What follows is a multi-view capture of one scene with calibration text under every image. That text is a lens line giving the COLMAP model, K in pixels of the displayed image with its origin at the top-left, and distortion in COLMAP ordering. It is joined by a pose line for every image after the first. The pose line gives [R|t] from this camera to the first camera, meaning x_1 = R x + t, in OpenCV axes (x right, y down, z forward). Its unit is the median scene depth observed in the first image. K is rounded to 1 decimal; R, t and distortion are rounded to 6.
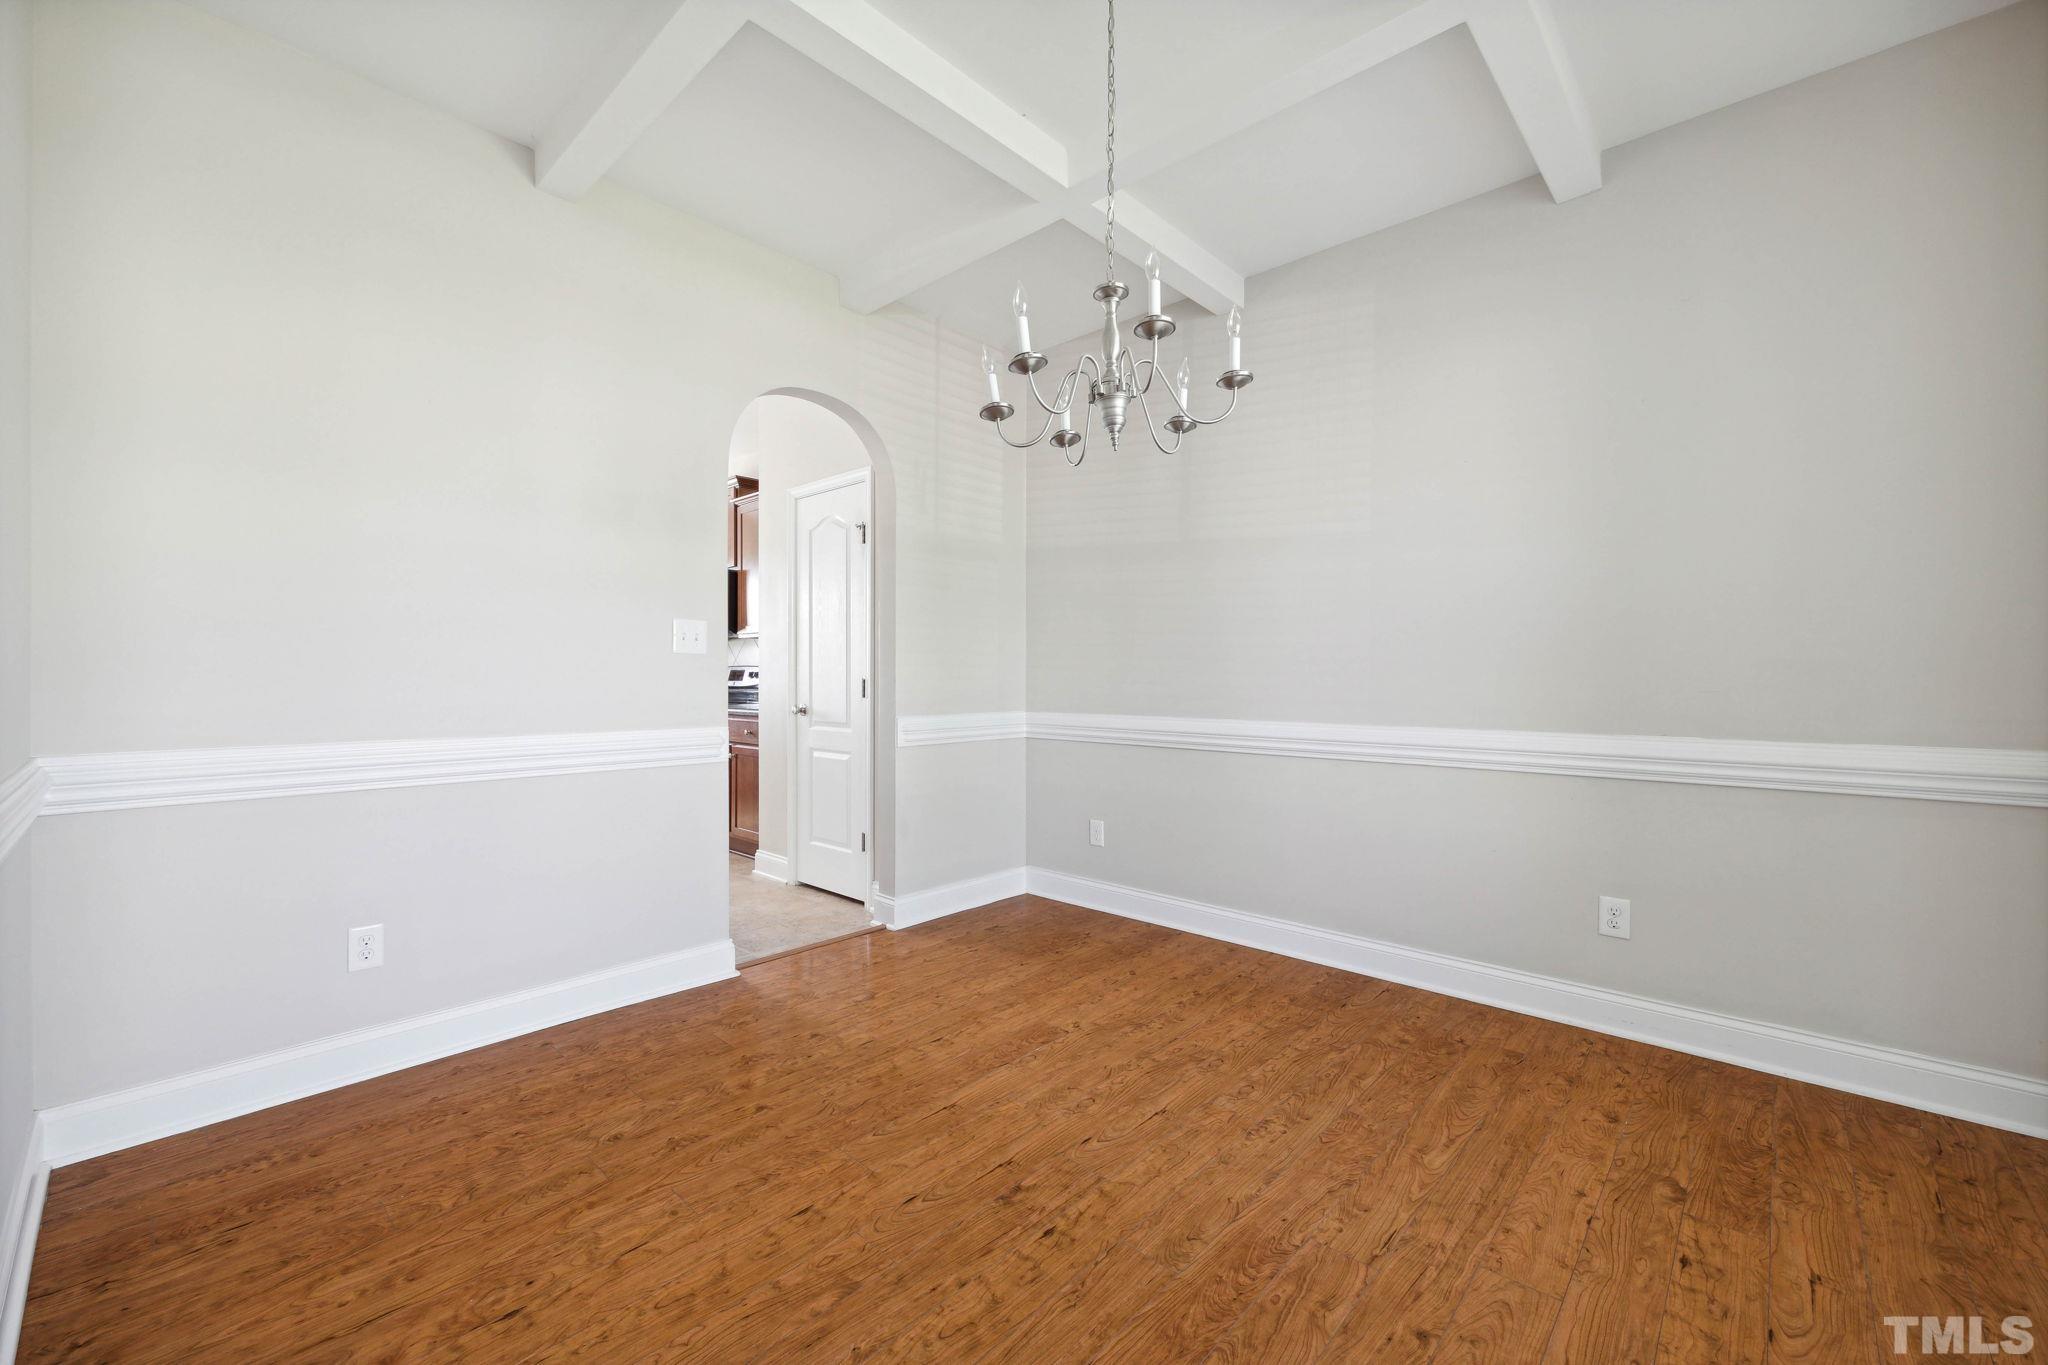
lens RADIAL K [[821.3, 0, 1019.1], [0, 821.3, 661.5], [0, 0, 1]] dist [-0.007177, 0.000721]
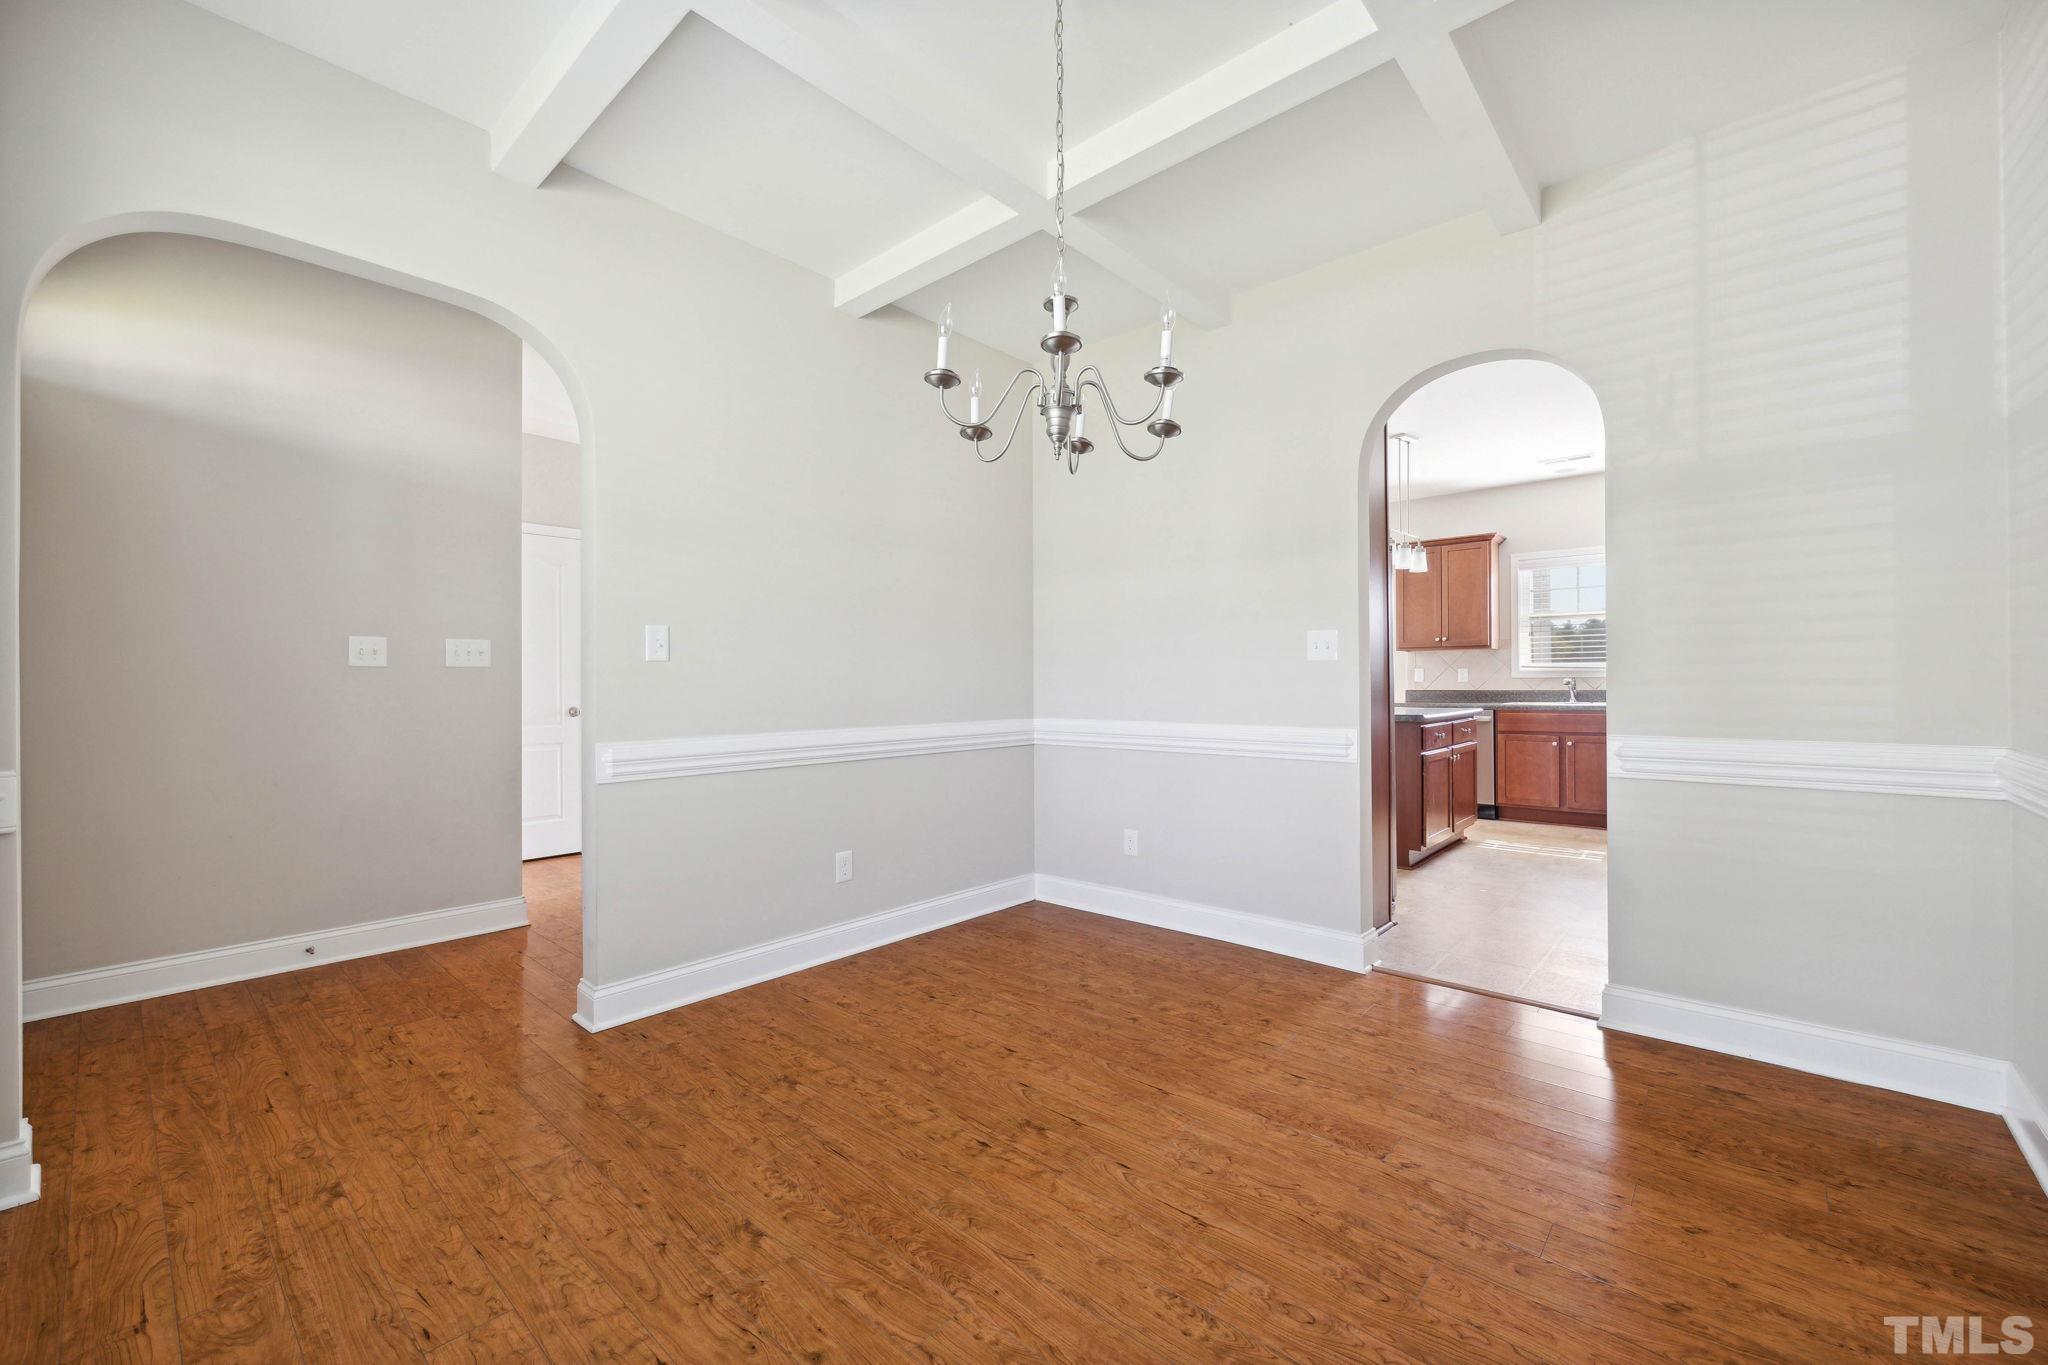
lens RADIAL K [[821.3, 0, 1019.9], [0, 821.3, 690.1], [0, 0, 1]] dist [-0.007177, 0.000721]
pose [[0.019601, 0.008601, -0.999771, 0.999202], [0.023989, 0.999671, 0.009071, 0.017510], [0.999520, -0.024162, 0.019388, 0.846721]]
